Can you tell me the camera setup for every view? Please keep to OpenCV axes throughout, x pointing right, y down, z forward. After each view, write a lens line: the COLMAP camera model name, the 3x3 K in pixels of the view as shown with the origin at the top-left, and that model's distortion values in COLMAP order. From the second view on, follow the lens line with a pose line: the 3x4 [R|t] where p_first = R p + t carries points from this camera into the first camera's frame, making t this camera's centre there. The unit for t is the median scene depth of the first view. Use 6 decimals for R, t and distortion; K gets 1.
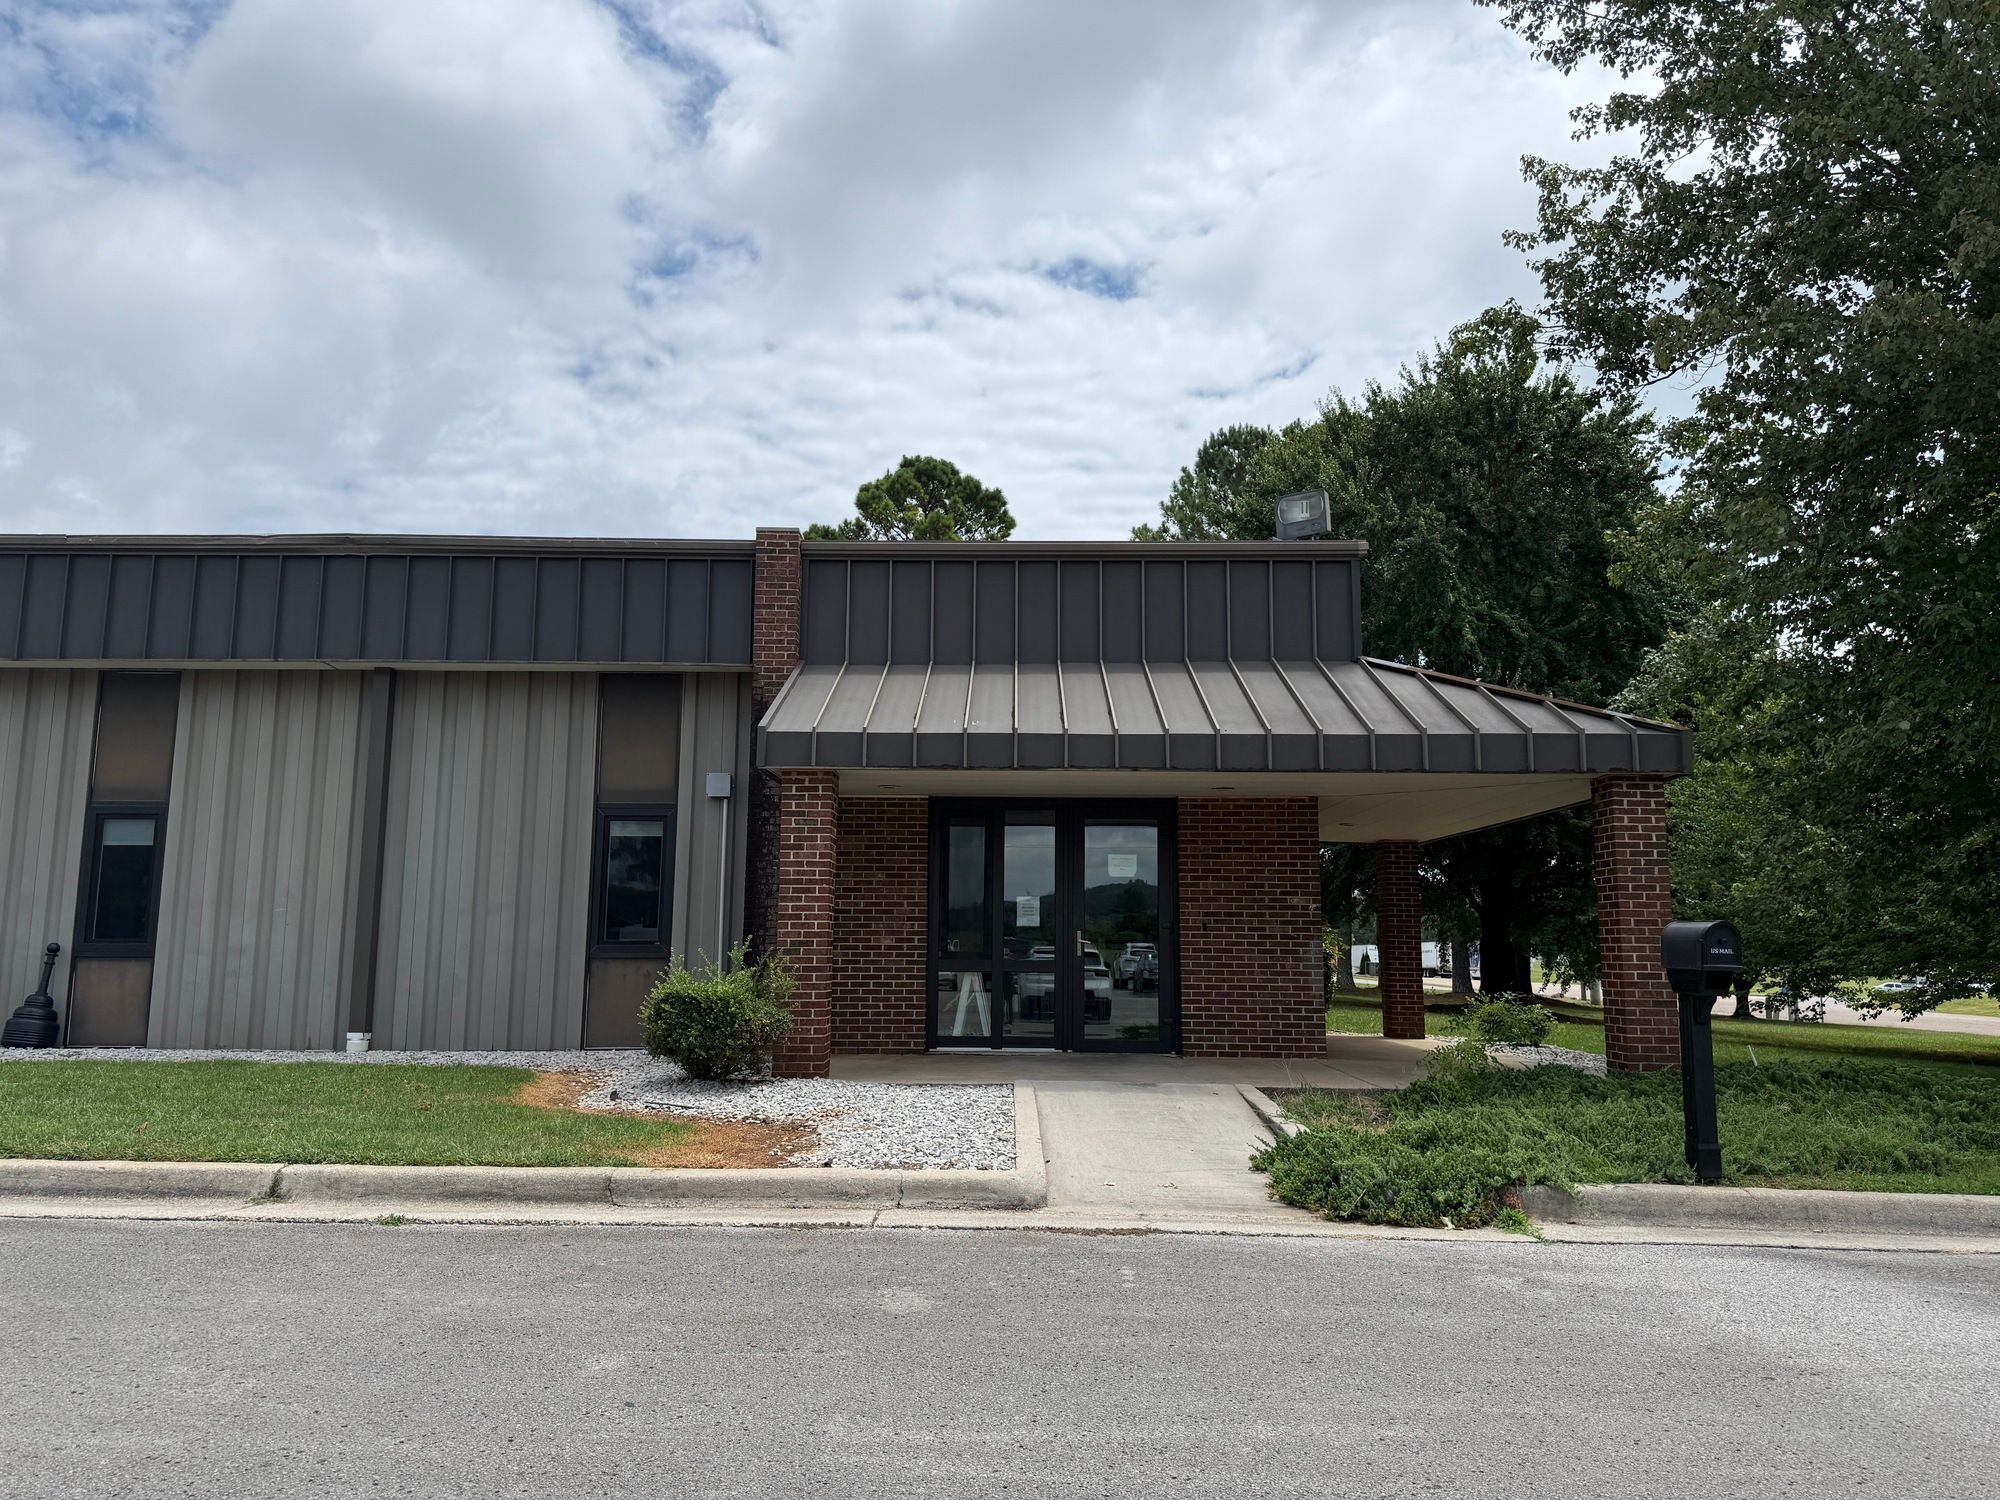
lens RADIAL K [[1396.8, 0, 1000.0], [0, 1396.8, 750.0], [0, 0, 1]] dist [0.088455, -0.097653]
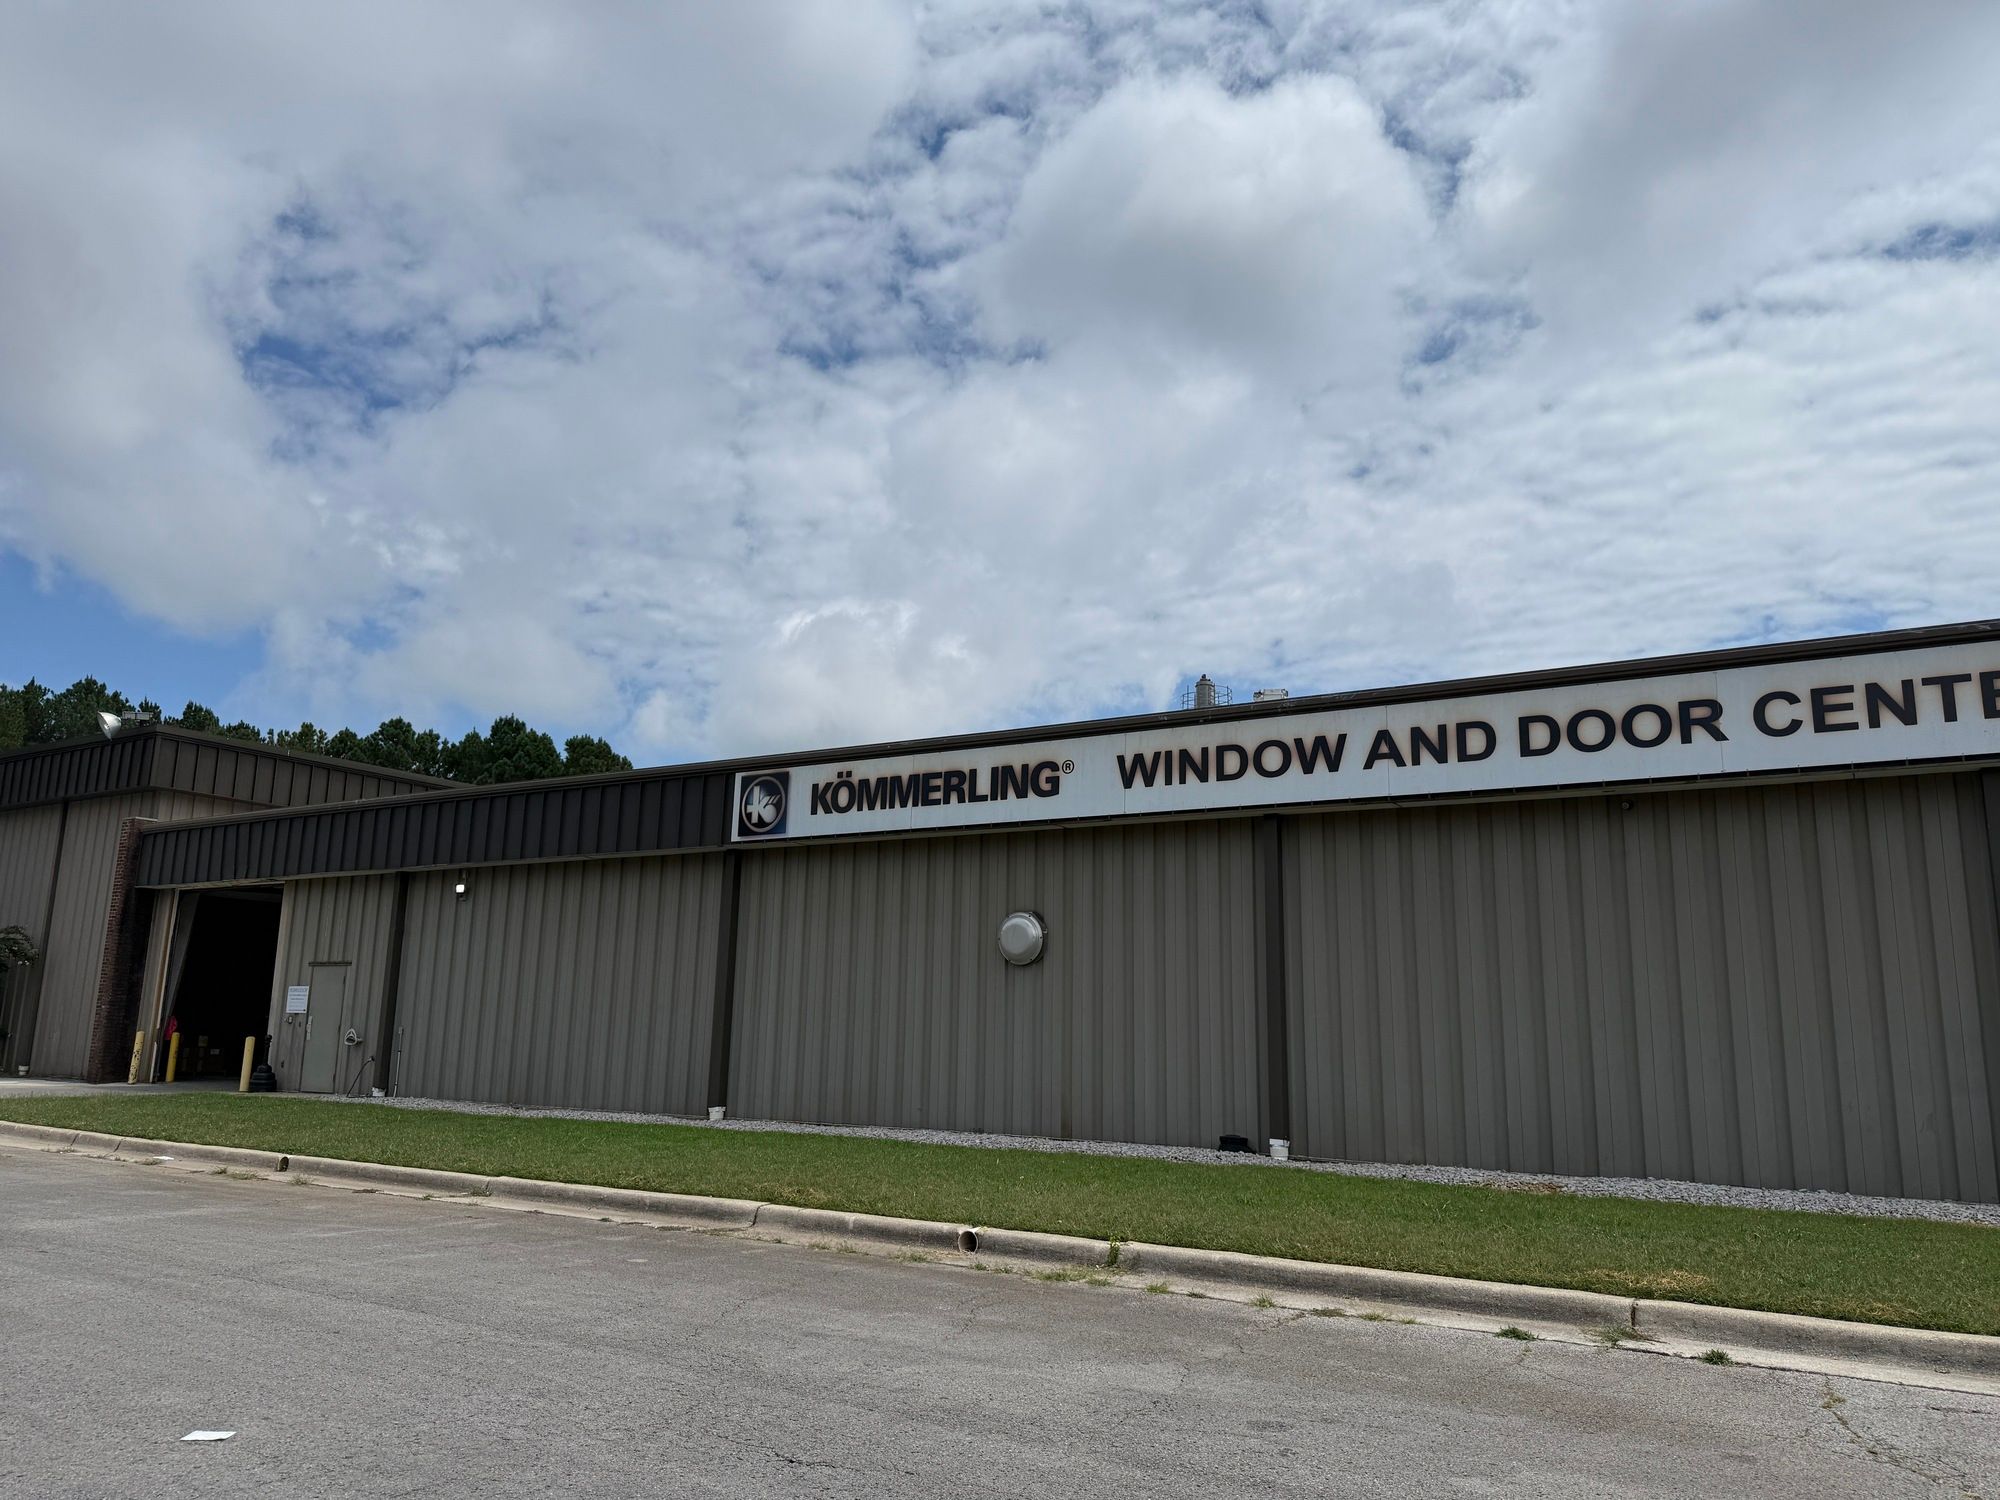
lens RADIAL K [[1396.5, 0, 1009.3], [0, 1396.5, 756.1], [0, 0, 1]] dist [0.068690, -0.090387]
pose [[0.853177, -0.089611, -0.513867, -1.082578], [0.059631, 0.995430, -0.074584, -0.040444], [0.518202, 0.032991, 0.854622, -0.076761]]
